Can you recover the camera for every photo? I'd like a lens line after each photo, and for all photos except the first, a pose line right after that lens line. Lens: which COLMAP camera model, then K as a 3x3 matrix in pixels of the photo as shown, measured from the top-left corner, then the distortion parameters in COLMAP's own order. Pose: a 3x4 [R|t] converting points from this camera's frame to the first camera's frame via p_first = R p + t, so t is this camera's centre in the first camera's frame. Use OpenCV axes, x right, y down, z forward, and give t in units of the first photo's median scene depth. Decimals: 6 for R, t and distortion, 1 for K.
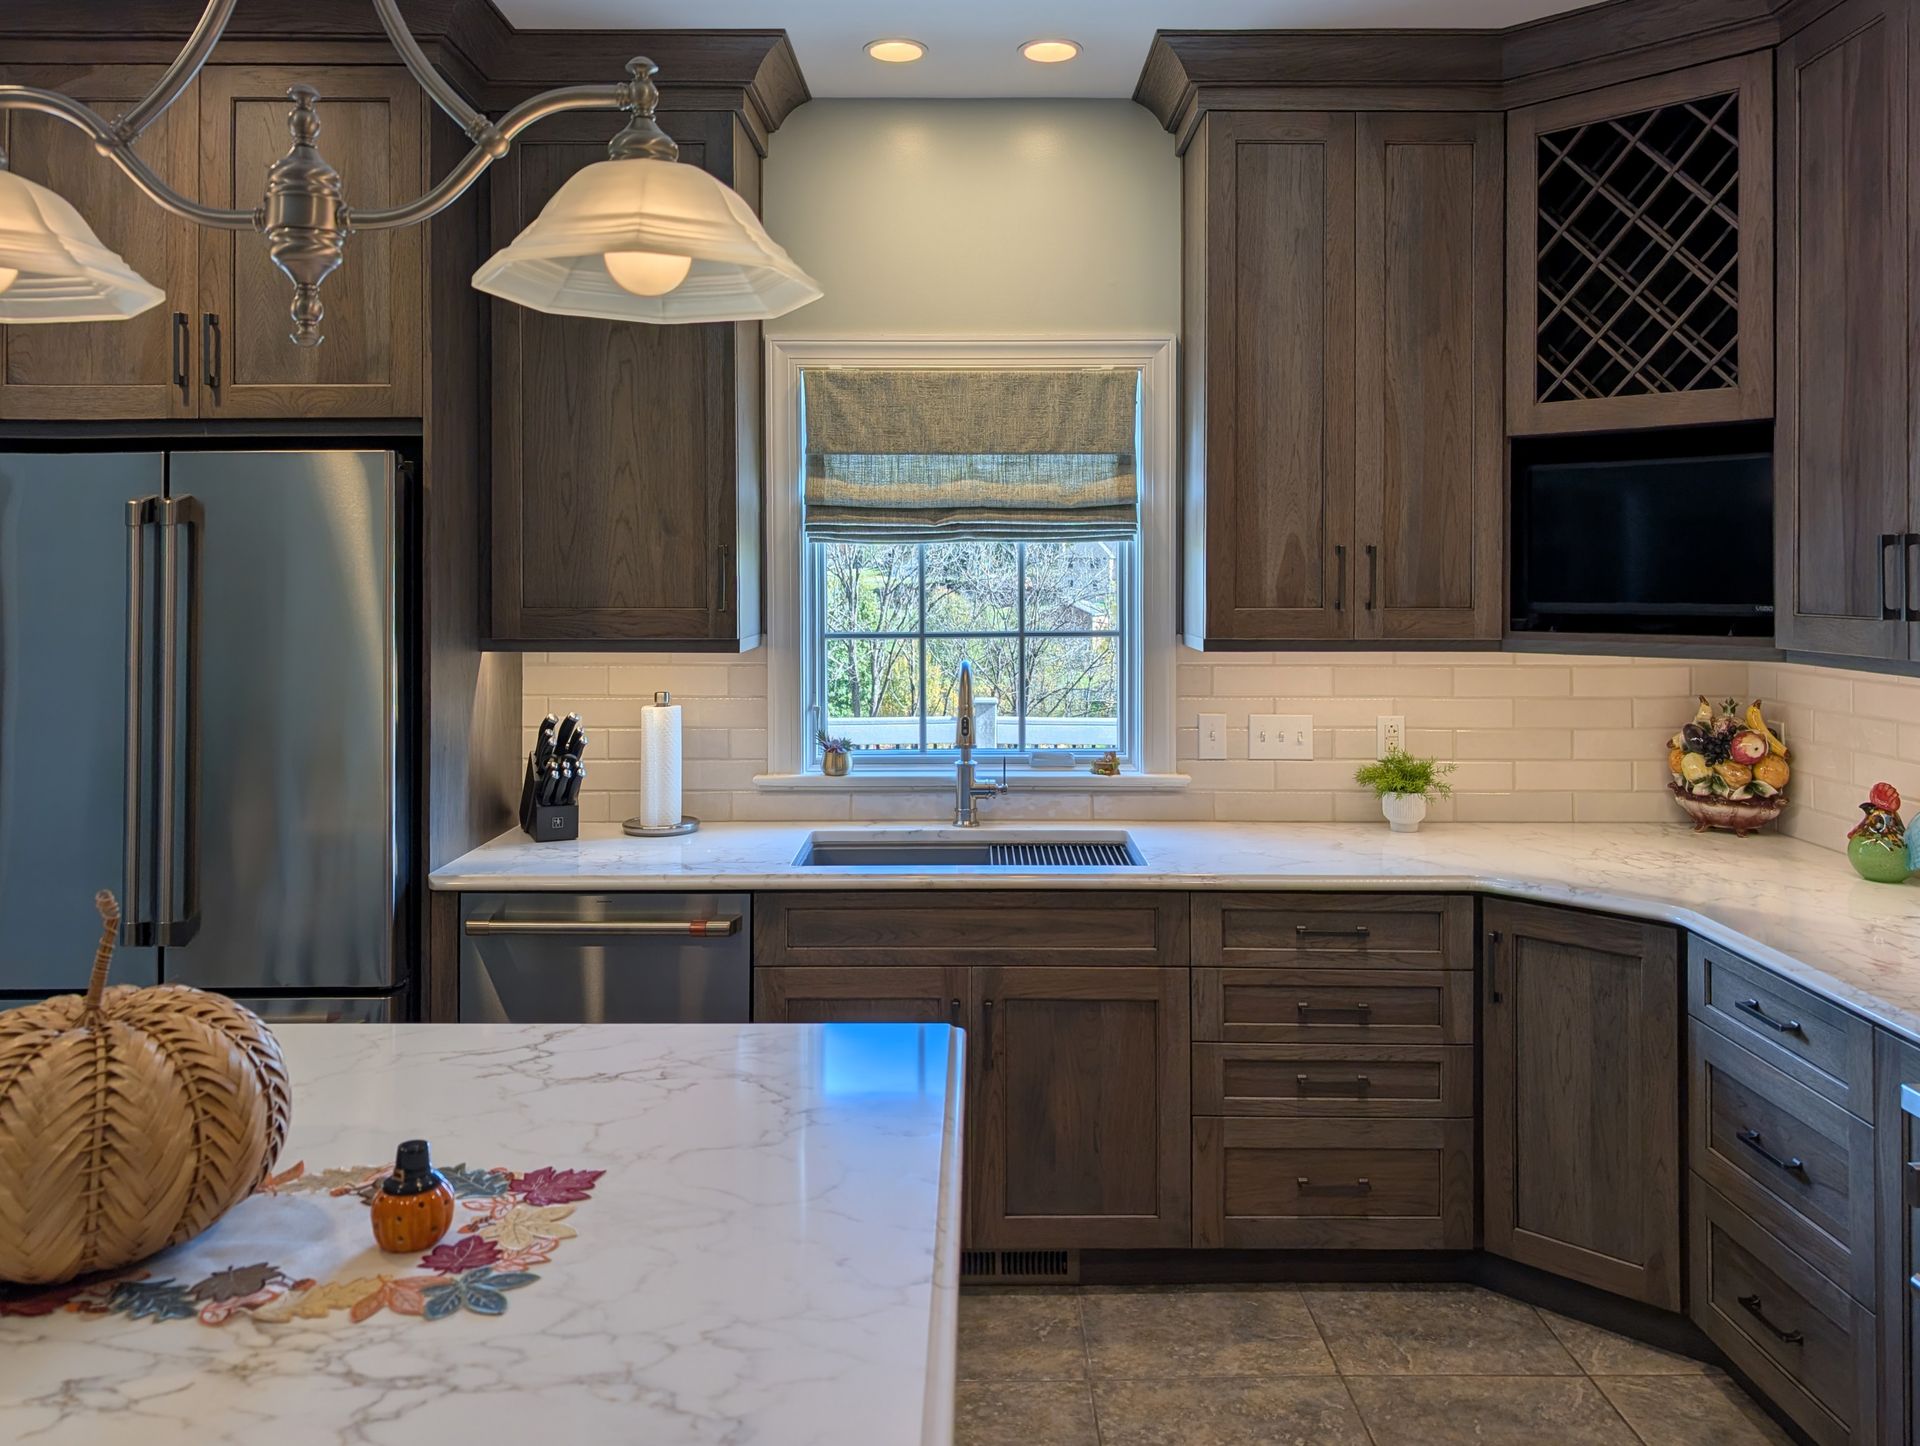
lens RADIAL K [[1428.4, 0, 1012.1], [0, 1428.4, 612.9], [0, 0, 1]] dist [0.040840, -0.090539]
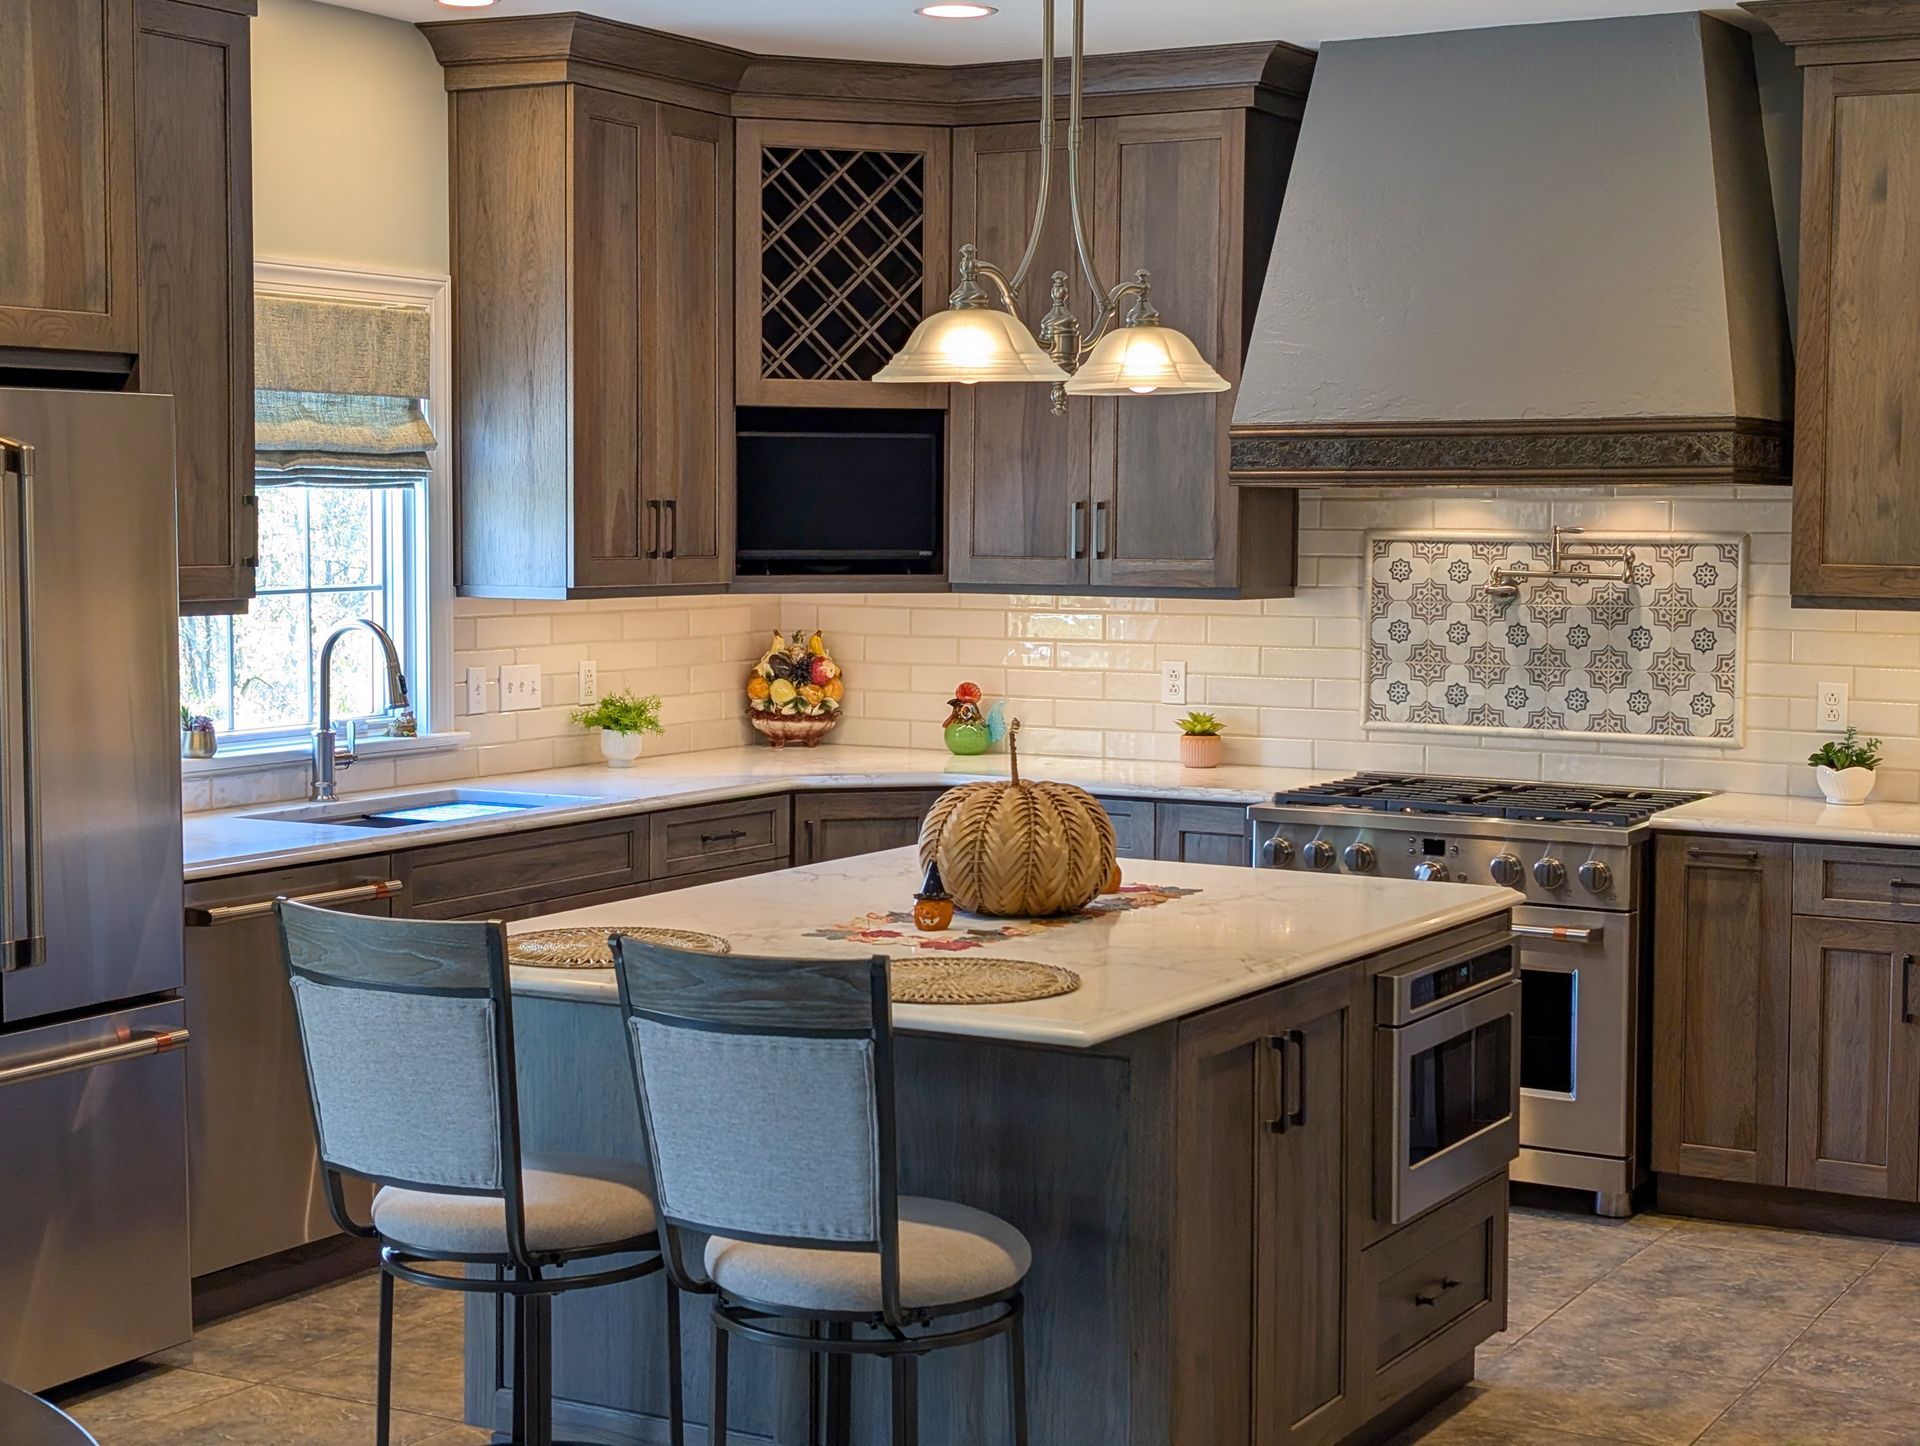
lens RADIAL K [[3070.0, 0, 953.7], [0, 3070.0, 715.4], [0, 0, 1]] dist [0.206870, -1.171550]
pose [[0.490971, -0.057255, 0.869293, -1.723269], [0.014774, 0.998242, 0.057404, -0.014424], [-0.871051, -0.015341, 0.490953, -0.360837]]
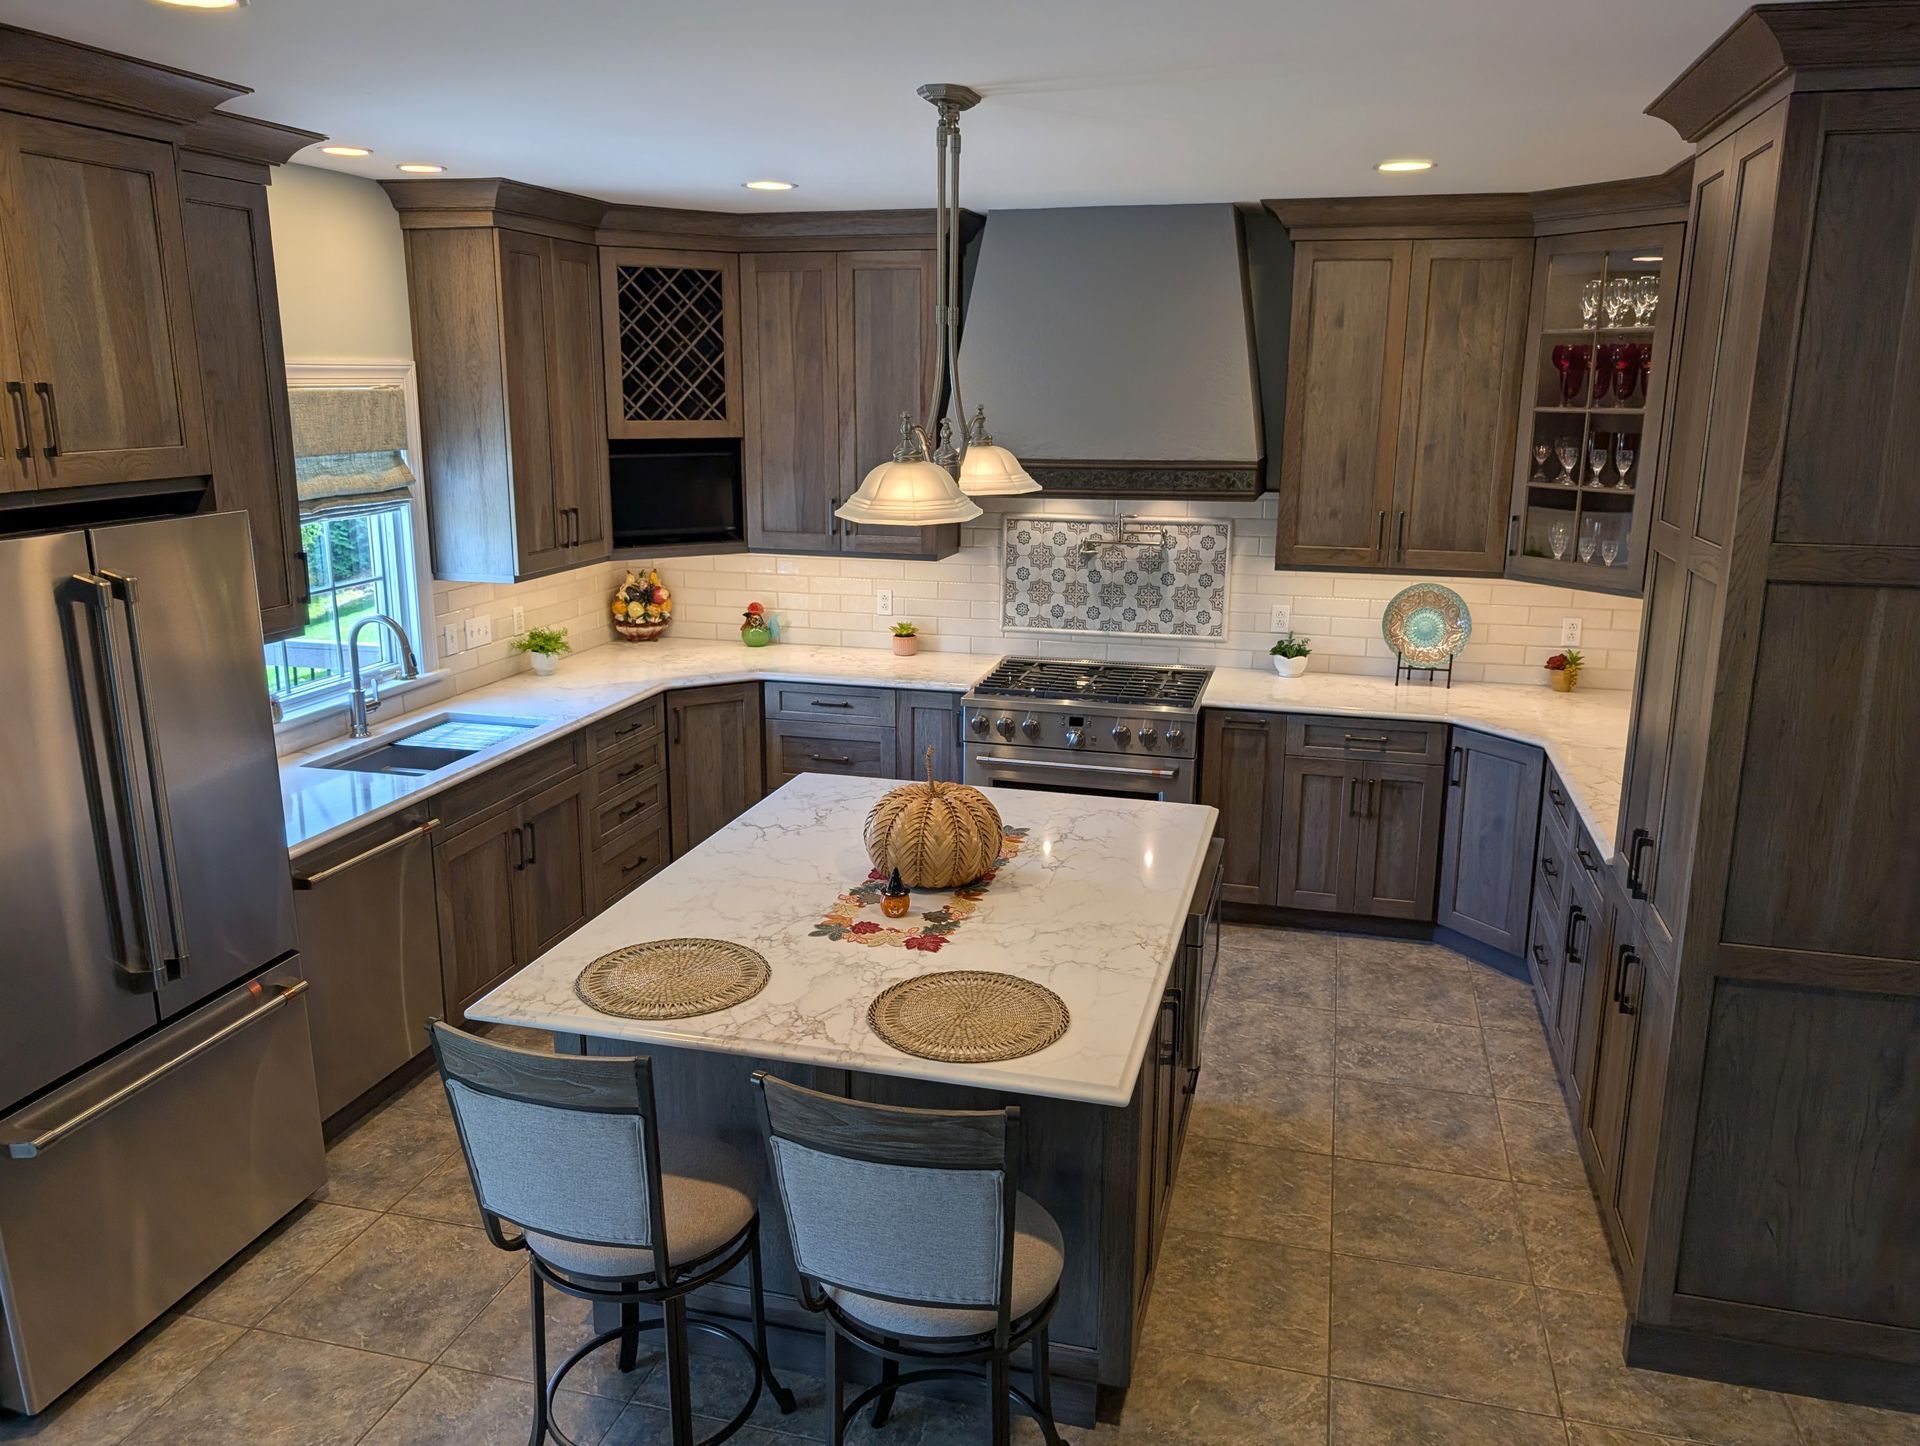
lens RADIAL K [[1411.5, 0, 960.0], [0, 1411.5, 723.0], [0, 0, 1]] dist [0.010497, -0.038162]
pose [[0.250770, -0.229897, 0.940352, -1.259273], [0.016660, 0.972272, 0.233258, -0.181915], [-0.967903, -0.042827, 0.247647, 0.140319]]
